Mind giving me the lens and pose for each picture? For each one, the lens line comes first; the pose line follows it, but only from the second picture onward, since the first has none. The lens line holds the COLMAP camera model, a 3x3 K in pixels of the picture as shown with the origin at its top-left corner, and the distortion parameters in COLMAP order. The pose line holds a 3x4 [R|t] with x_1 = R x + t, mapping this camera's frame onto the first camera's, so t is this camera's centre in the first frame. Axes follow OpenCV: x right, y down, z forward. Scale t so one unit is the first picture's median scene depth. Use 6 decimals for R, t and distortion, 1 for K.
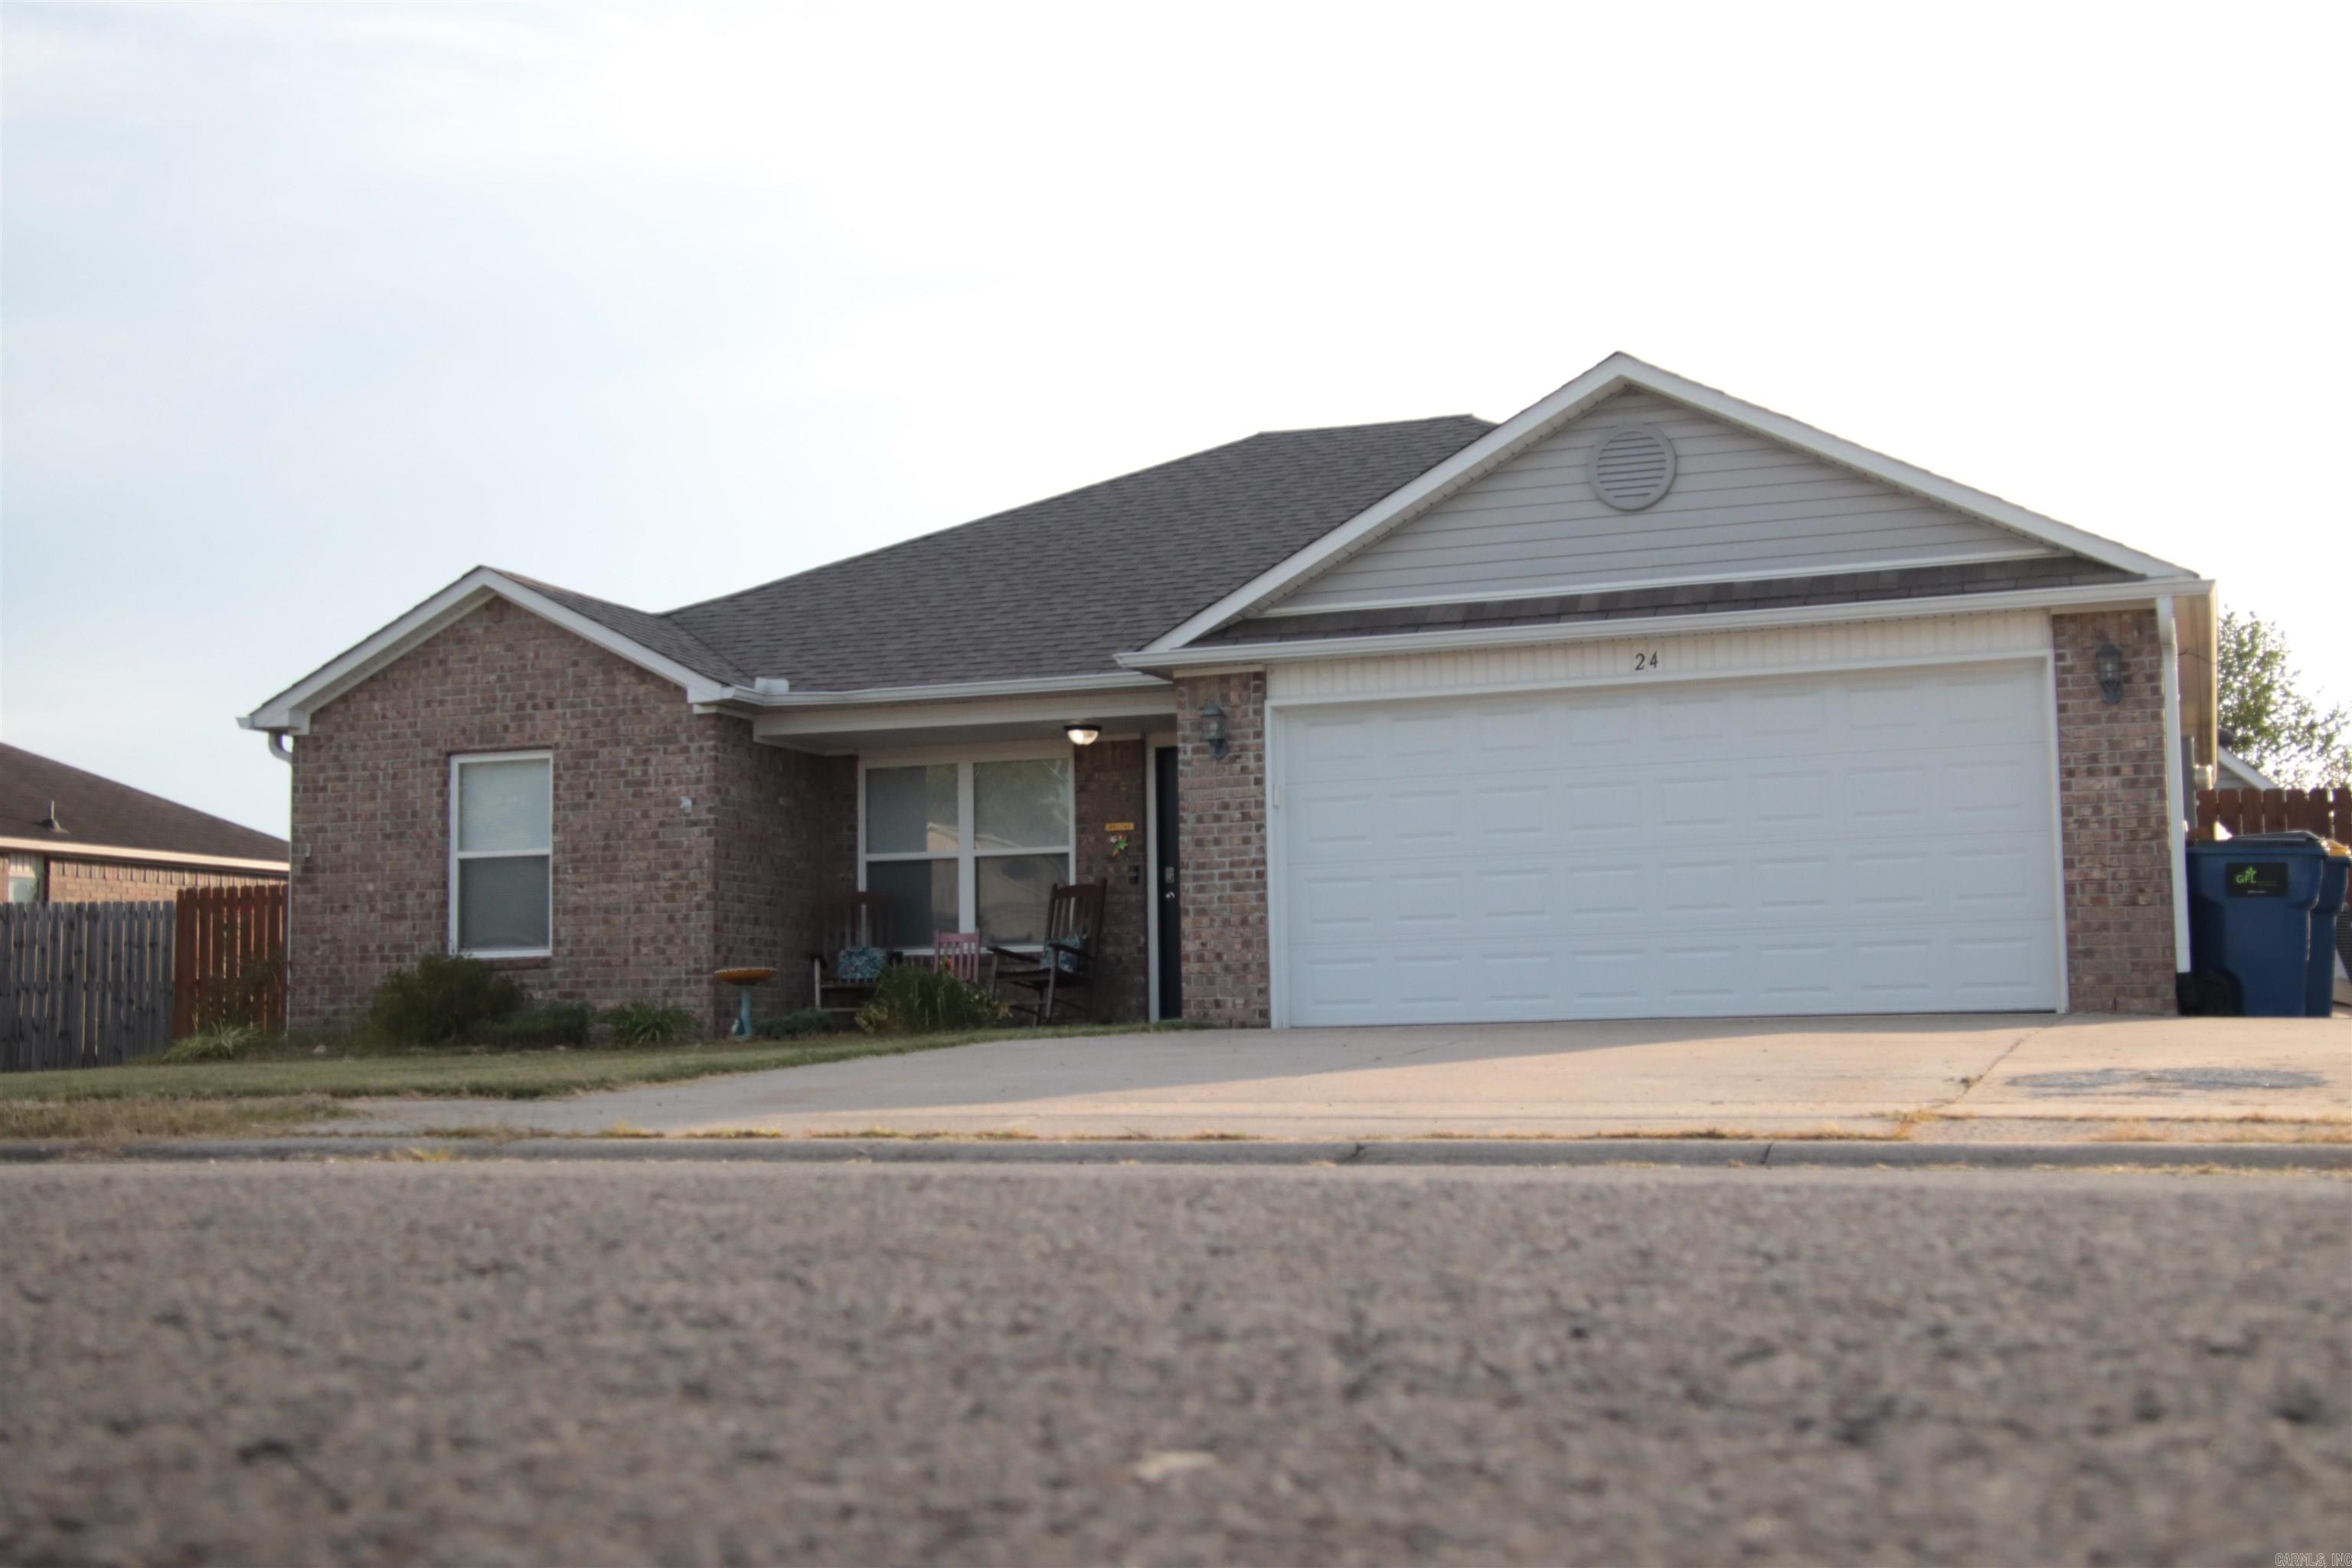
lens RADIAL K [[2935.9, 0, 1169.7], [0, 2935.9, 789.5], [0, 0, 1]] dist [0.102316, 0.000000]
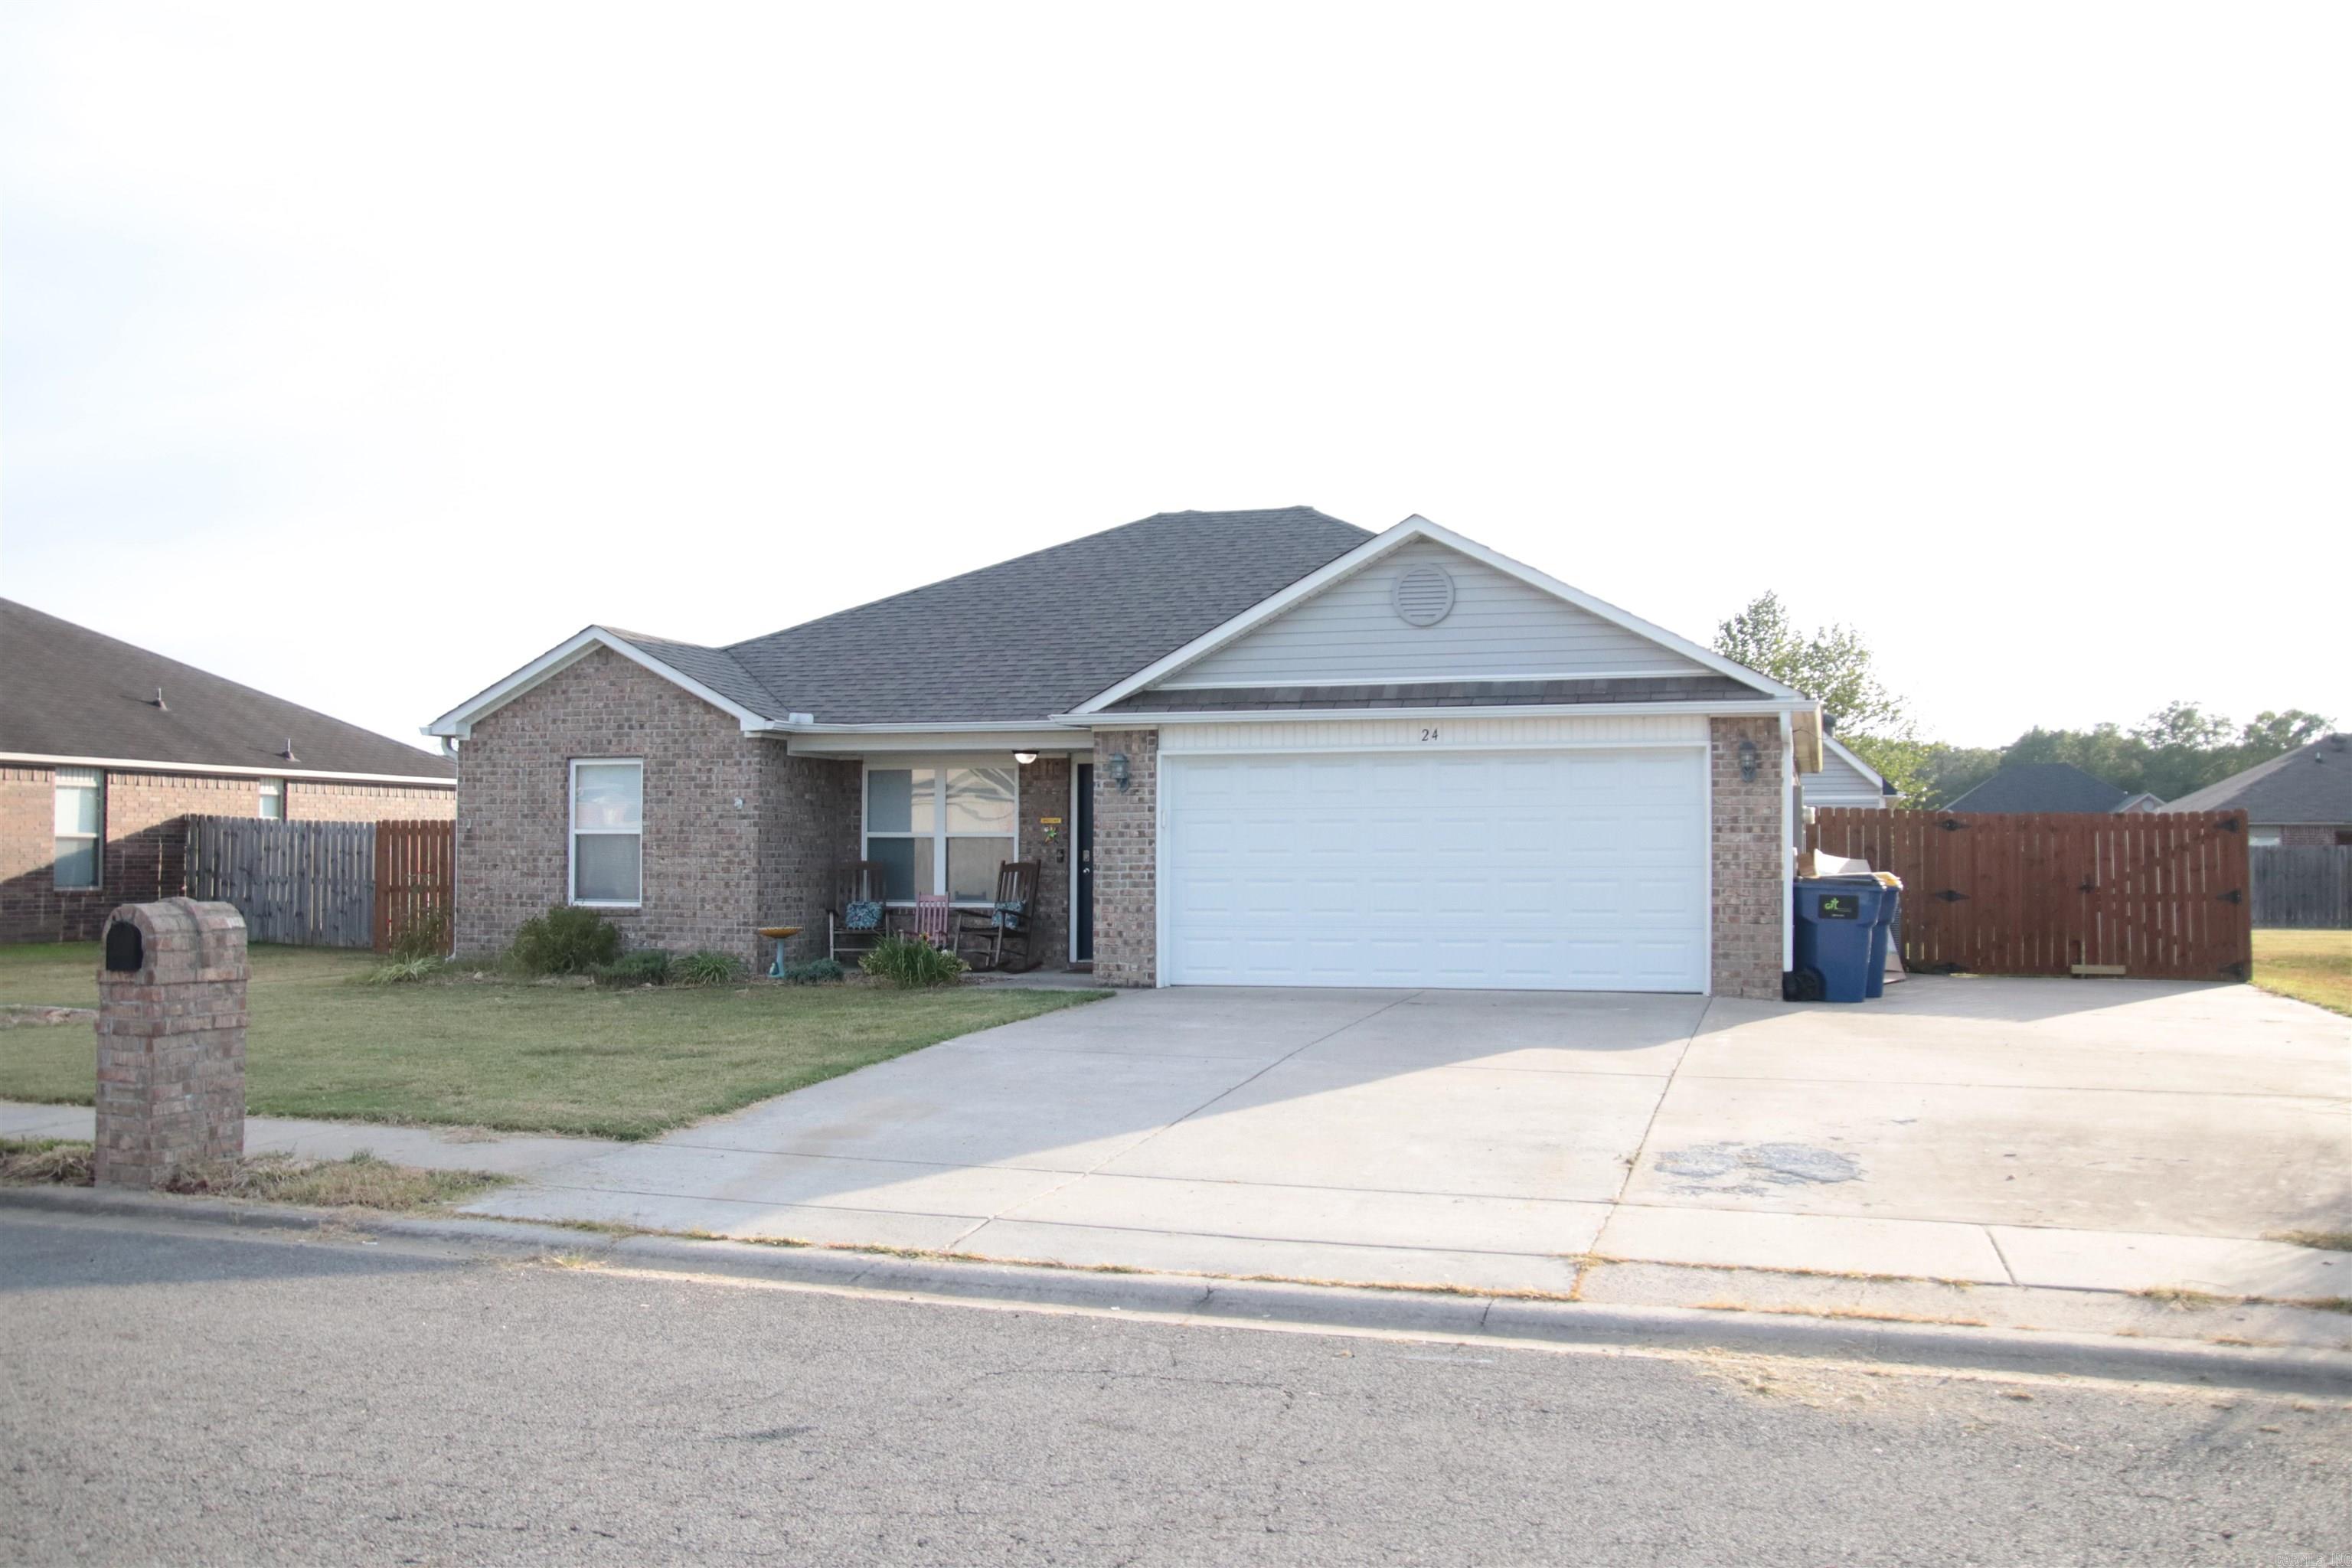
lens RADIAL K [[2140.8, 0, 1181.5], [0, 2140.8, 789.7], [0, 0, 1]] dist [-0.082694, -0.008276]
pose [[0.998803, 0.020221, 0.044537, -0.000829], [-0.022926, 0.997869, 0.061096, -0.067120], [-0.043207, -0.062044, 0.997138, -0.009500]]
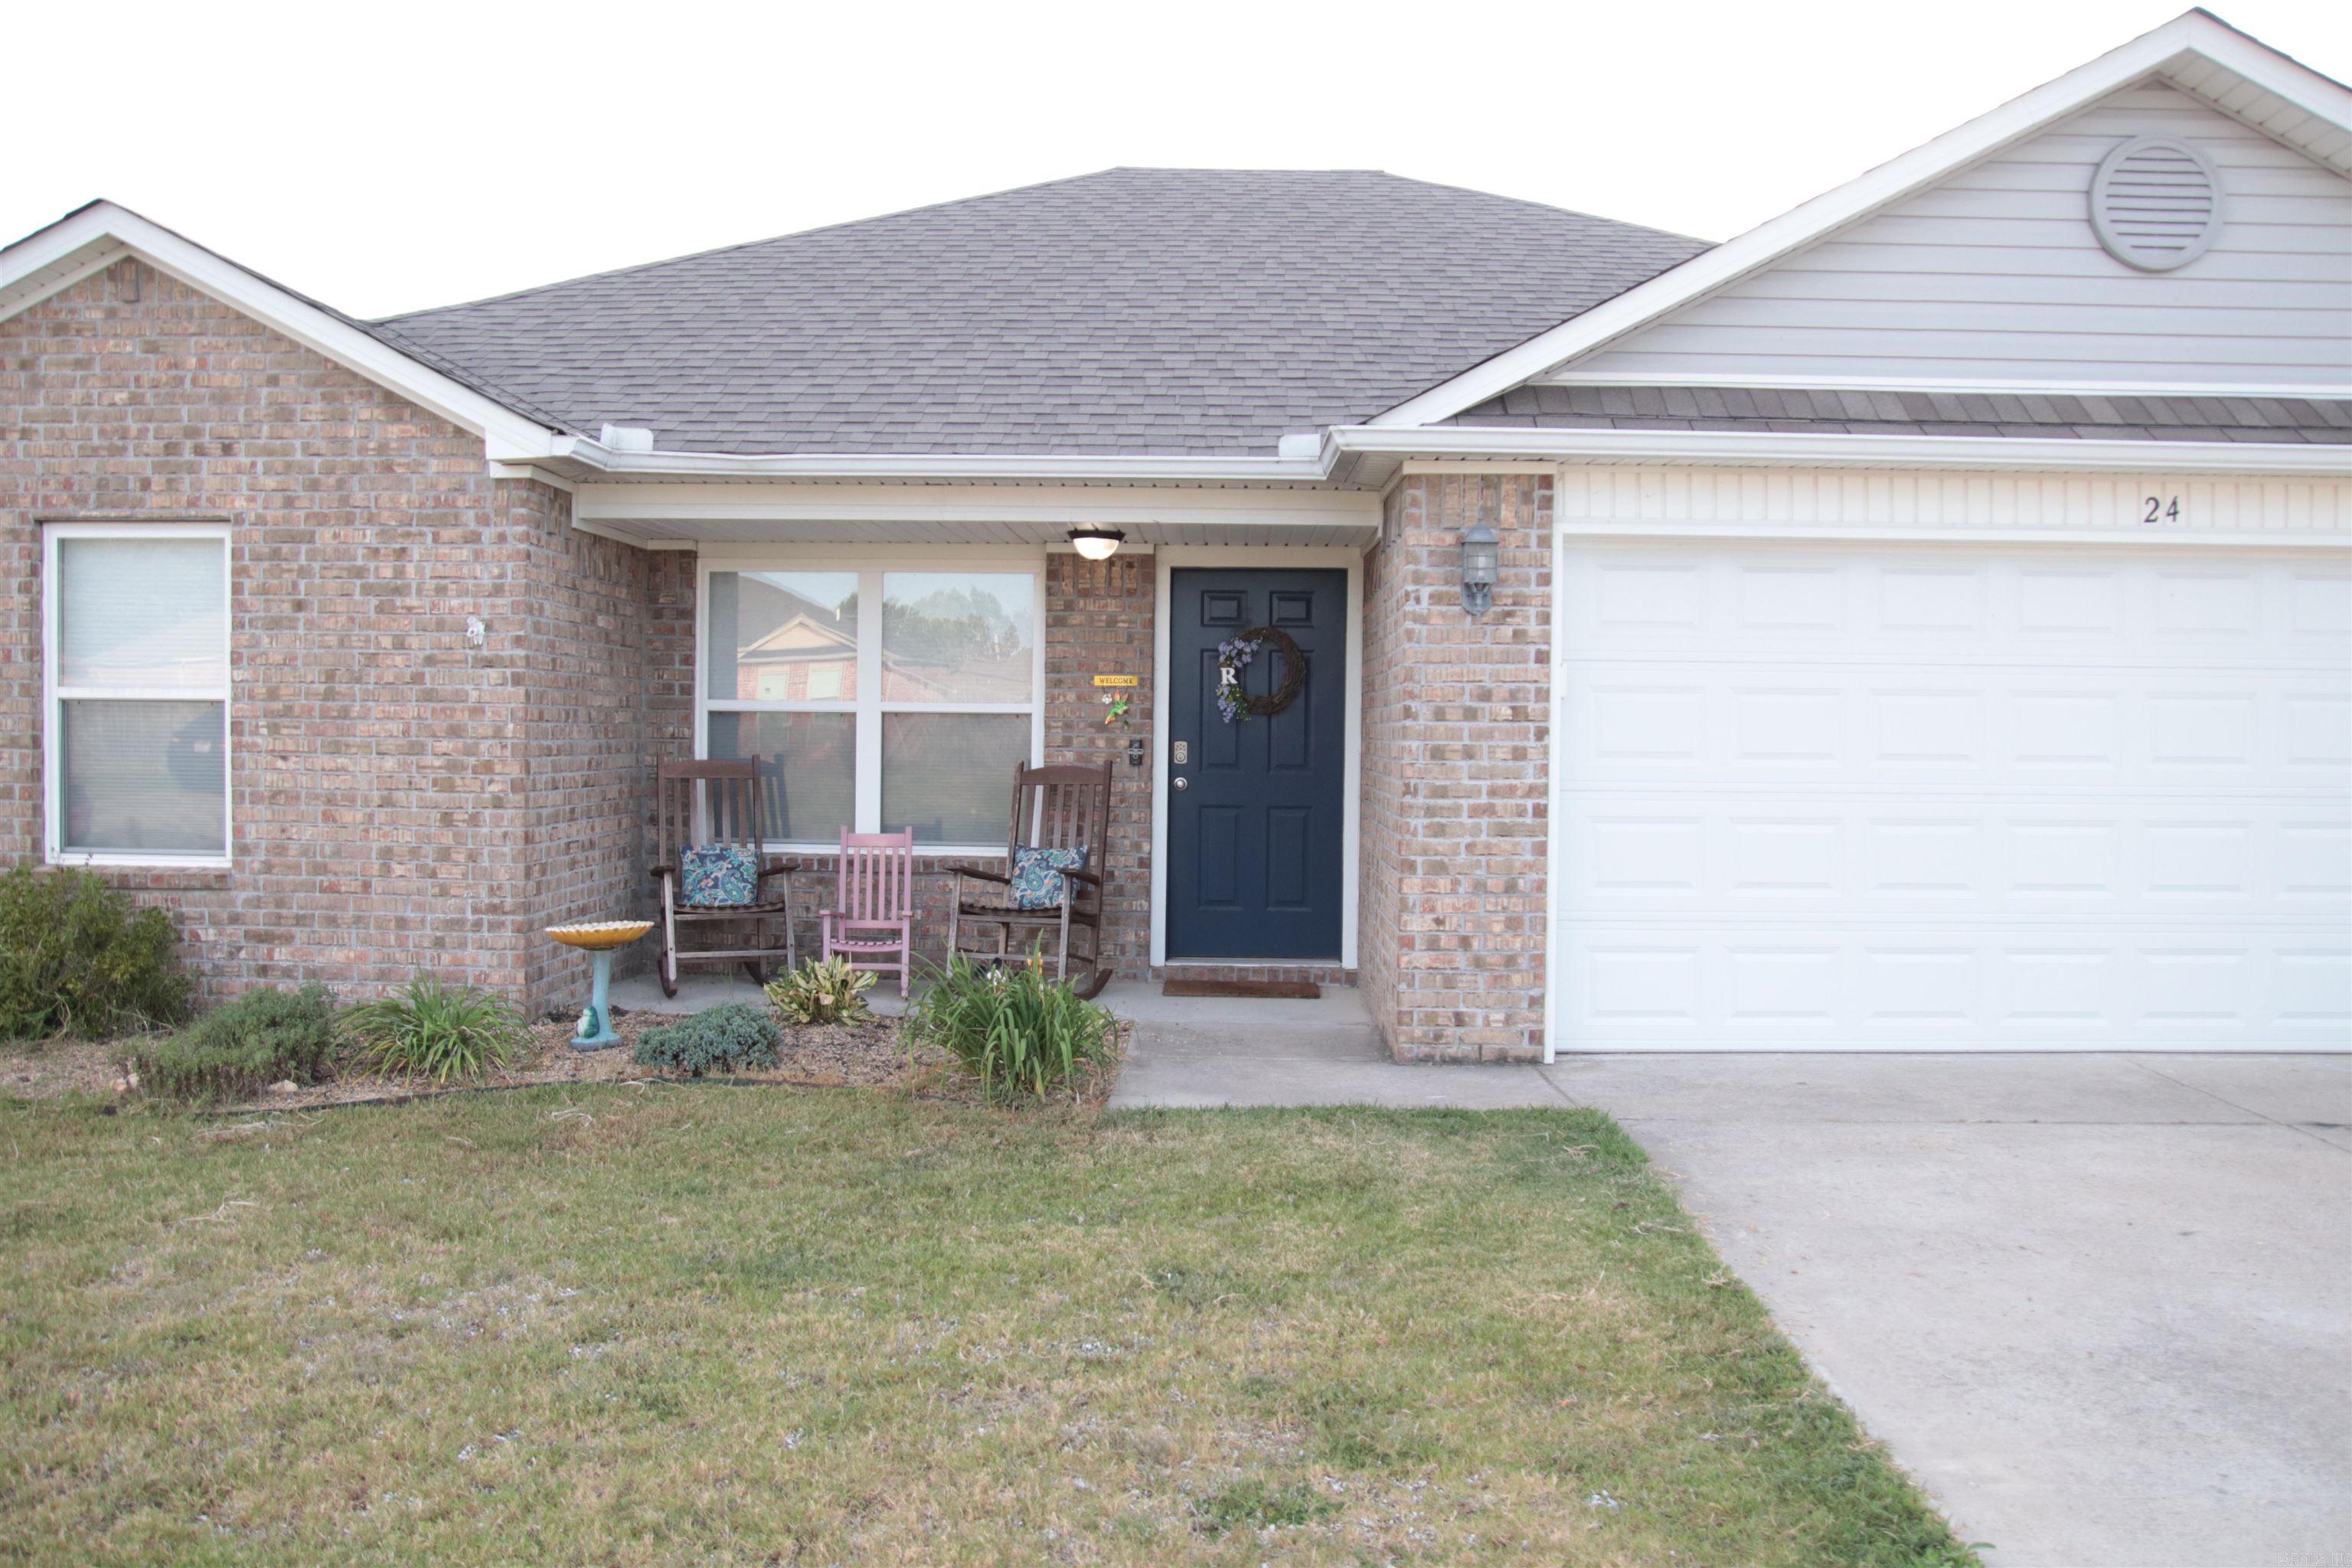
lens RADIAL K [[1976.2, 0, 1185.5], [0, 1976.2, 805.0], [0, 0, 1]] dist [-0.121880, 0.095421]
pose [[0.947619, 0.015618, 0.319020, -0.152359], [-0.057257, 0.990931, 0.121566, -0.015985], [-0.314228, -0.133465, 0.939919, 0.576661]]
